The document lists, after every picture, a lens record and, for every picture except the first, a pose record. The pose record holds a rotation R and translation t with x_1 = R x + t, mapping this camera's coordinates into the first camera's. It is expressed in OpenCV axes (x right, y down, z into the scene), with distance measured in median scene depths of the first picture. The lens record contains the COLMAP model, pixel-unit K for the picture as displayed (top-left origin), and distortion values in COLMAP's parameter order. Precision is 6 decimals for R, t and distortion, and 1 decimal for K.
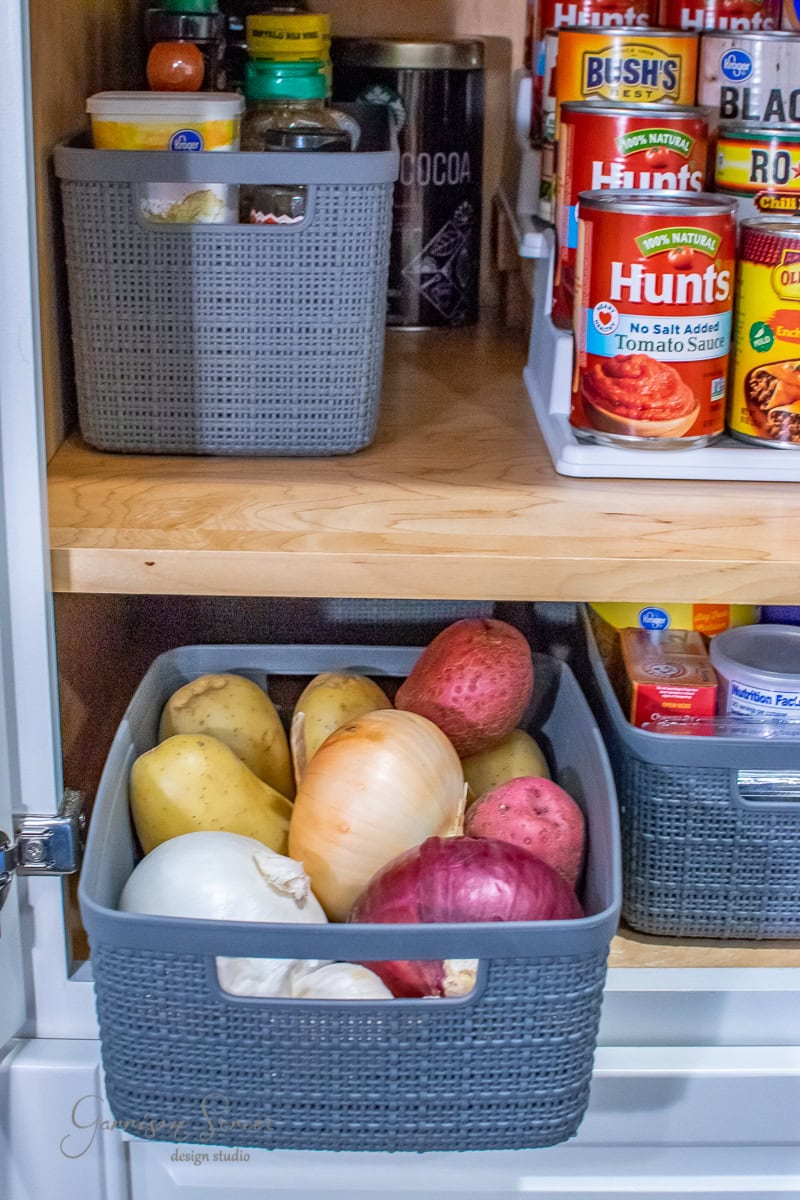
lens RADIAL K [[1840.1, 0, 400.0], [0, 1840.1, 600.0], [0, 0, 1]] dist [-0.197601, 0.177113]
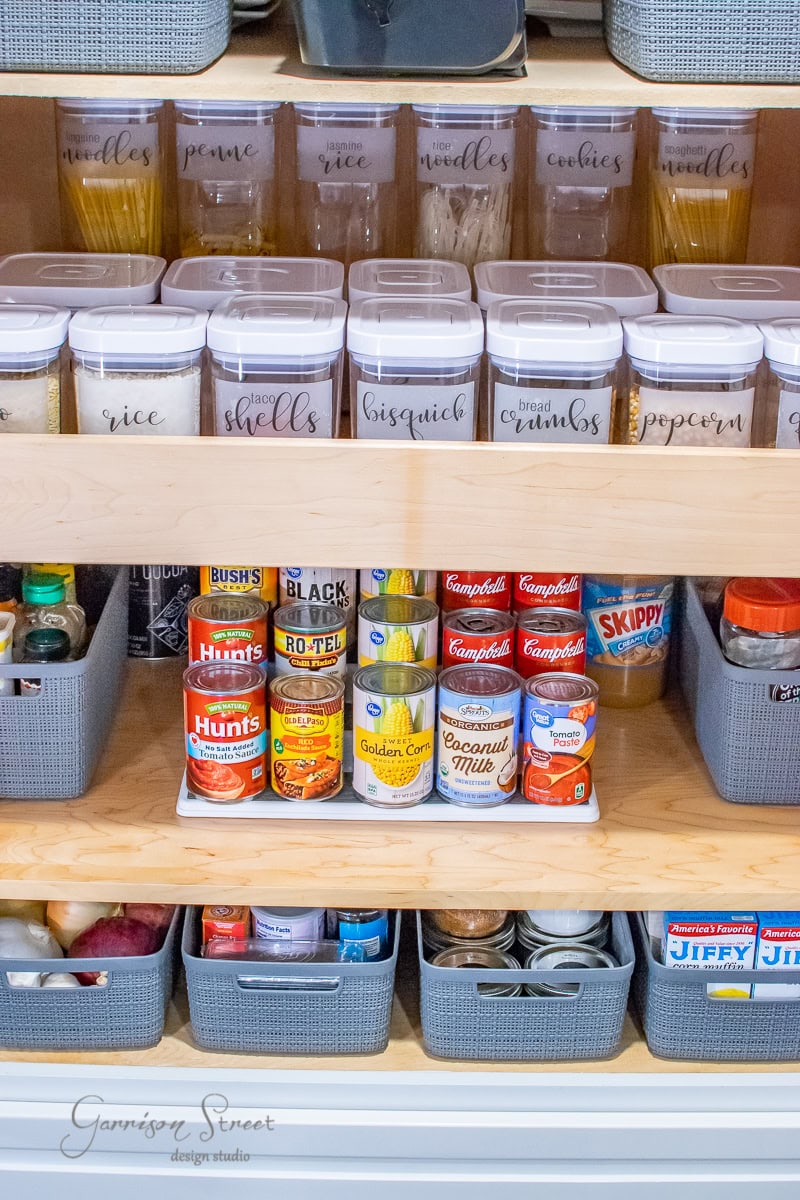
lens RADIAL K [[1840.1, 0, 400.0], [0, 1840.1, 600.0], [0, 0, 1]] dist [-0.197601, 0.177113]
pose [[0.999938, 0.002362, -0.010924, 0.347893], [-0.001888, 0.999064, 0.043208, -0.383574], [0.011015, -0.043184, 0.999006, -0.939941]]
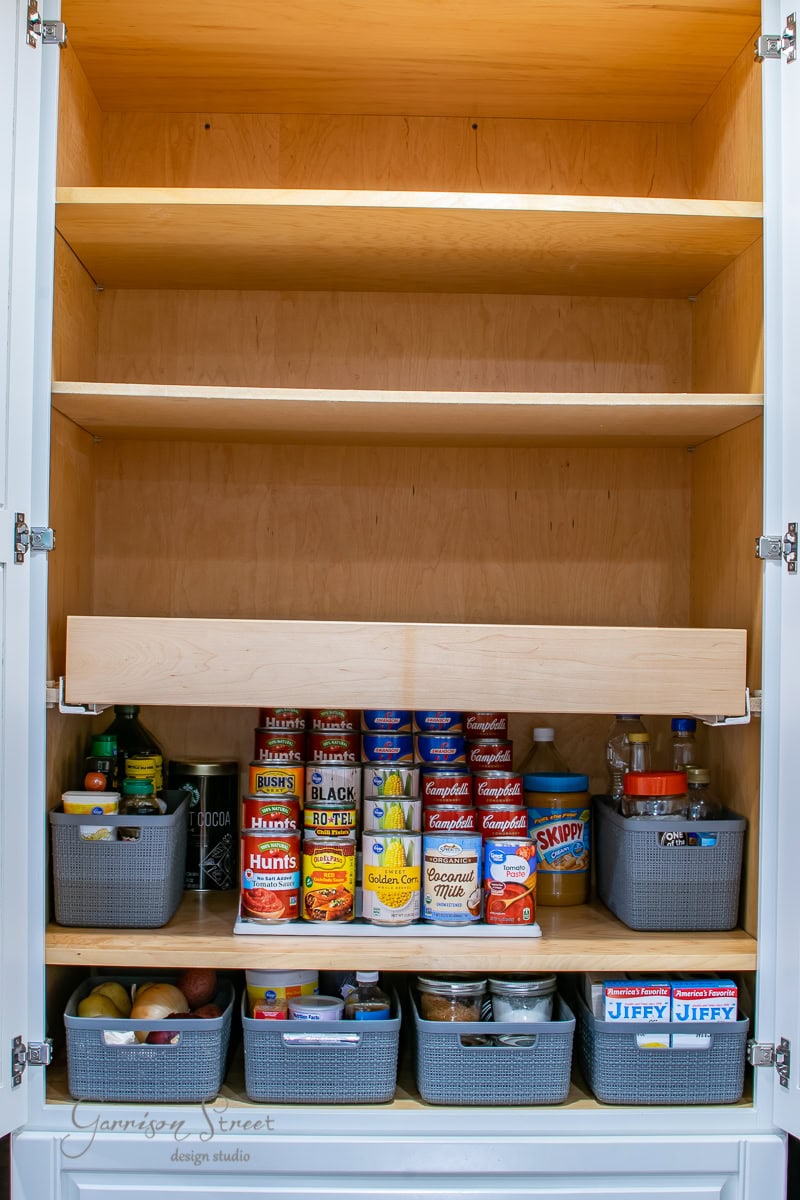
lens RADIAL K [[1840.1, 0, 400.0], [0, 1840.1, 600.0], [0, 0, 1]] dist [-0.197601, 0.177113]
pose [[0.999723, -0.003231, 0.023321, 0.270588], [0.010906, 0.941408, -0.337093, 0.376101], [-0.020866, 0.337254, 0.941182, -1.684915]]
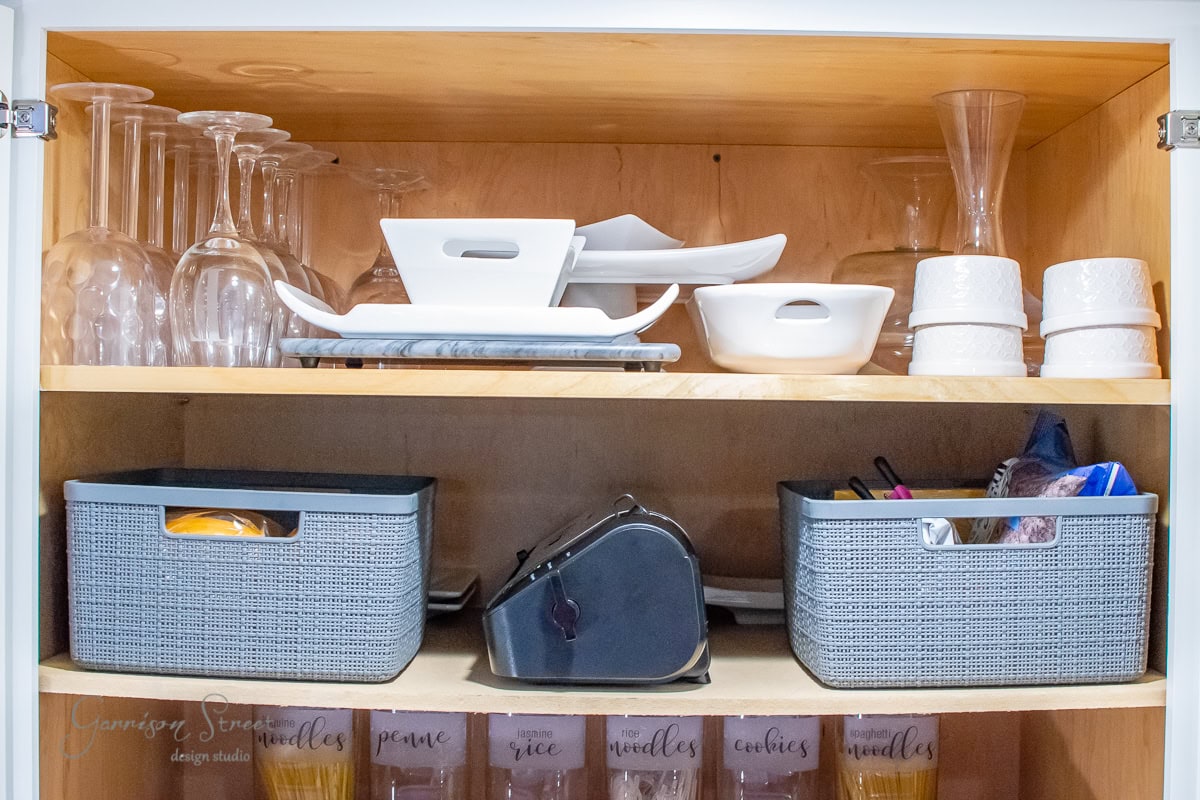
lens RADIAL K [[1840.1, 0, 600.0], [0, 1840.1, 400.0], [0, 0, 1]] dist [-0.197601, 0.177113]
pose [[0.999923, -0.004328, -0.011599, 0.361790], [0.000225, 0.943107, -0.332490, -0.467025], [0.012378, 0.332462, 0.943036, -0.975030]]
